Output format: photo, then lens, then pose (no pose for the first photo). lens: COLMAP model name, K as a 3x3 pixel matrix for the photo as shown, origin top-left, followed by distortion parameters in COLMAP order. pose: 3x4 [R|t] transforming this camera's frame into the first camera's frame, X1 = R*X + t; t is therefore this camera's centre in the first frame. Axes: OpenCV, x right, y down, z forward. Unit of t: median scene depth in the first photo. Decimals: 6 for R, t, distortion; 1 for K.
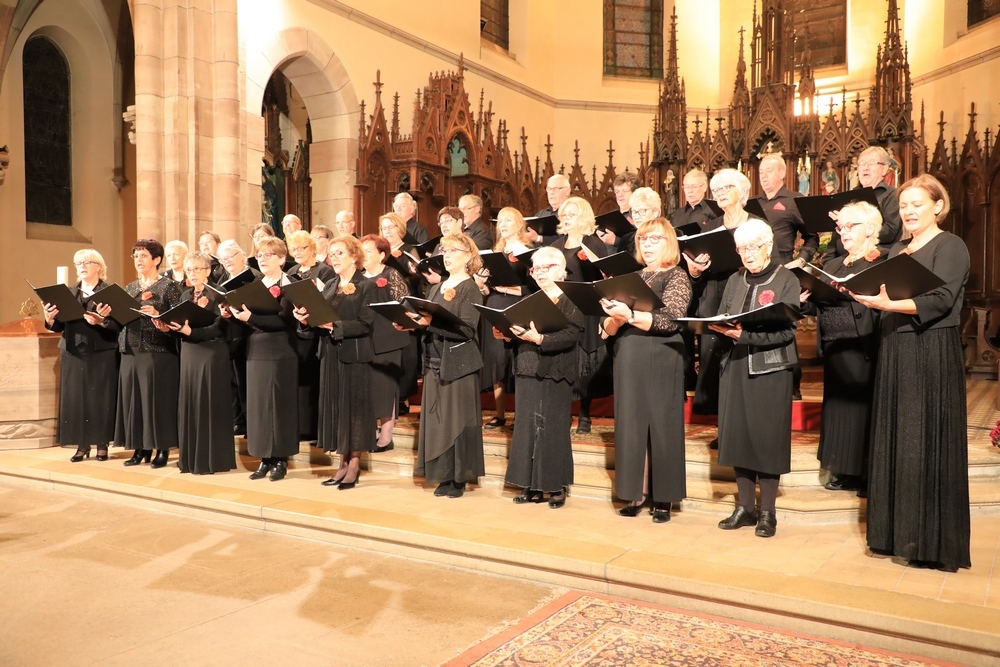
lens RADIAL K [[844.1, 0, 500.0], [0, 844.1, 333.5], [0, 0, 1]] dist [0.000652, 0.056427]
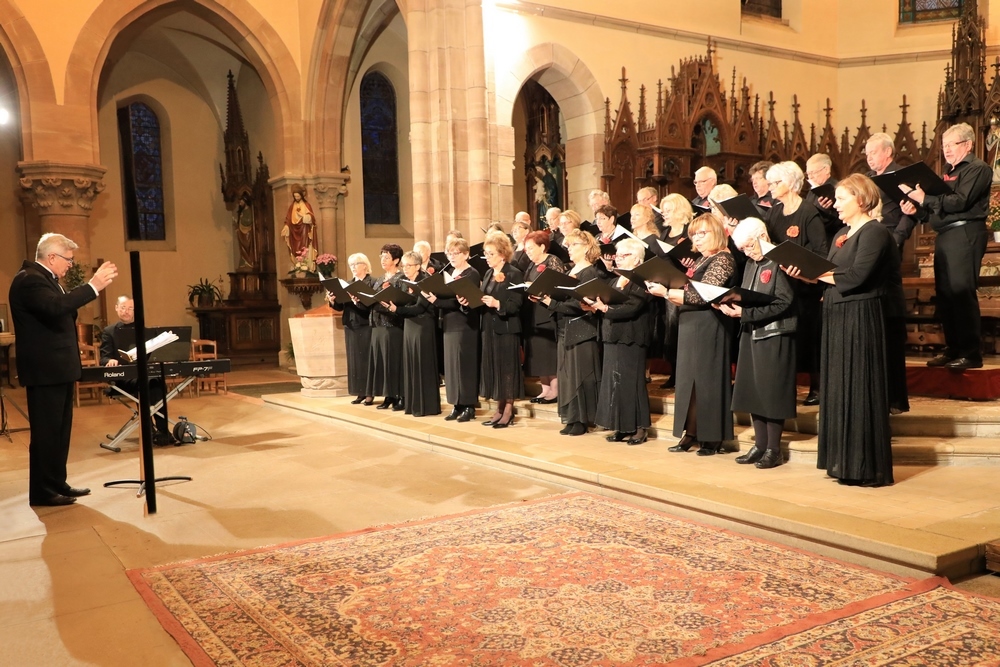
lens RADIAL K [[893.6, 0, 499.1], [0, 893.6, 351.4], [0, 0, 1]] dist [0.000183, 0.061217]
pose [[0.907586, 0.001144, -0.419864, 0.242136], [0.019404, 0.998814, 0.044665, 0.000388], [0.419417, -0.048684, 0.906487, -0.163969]]
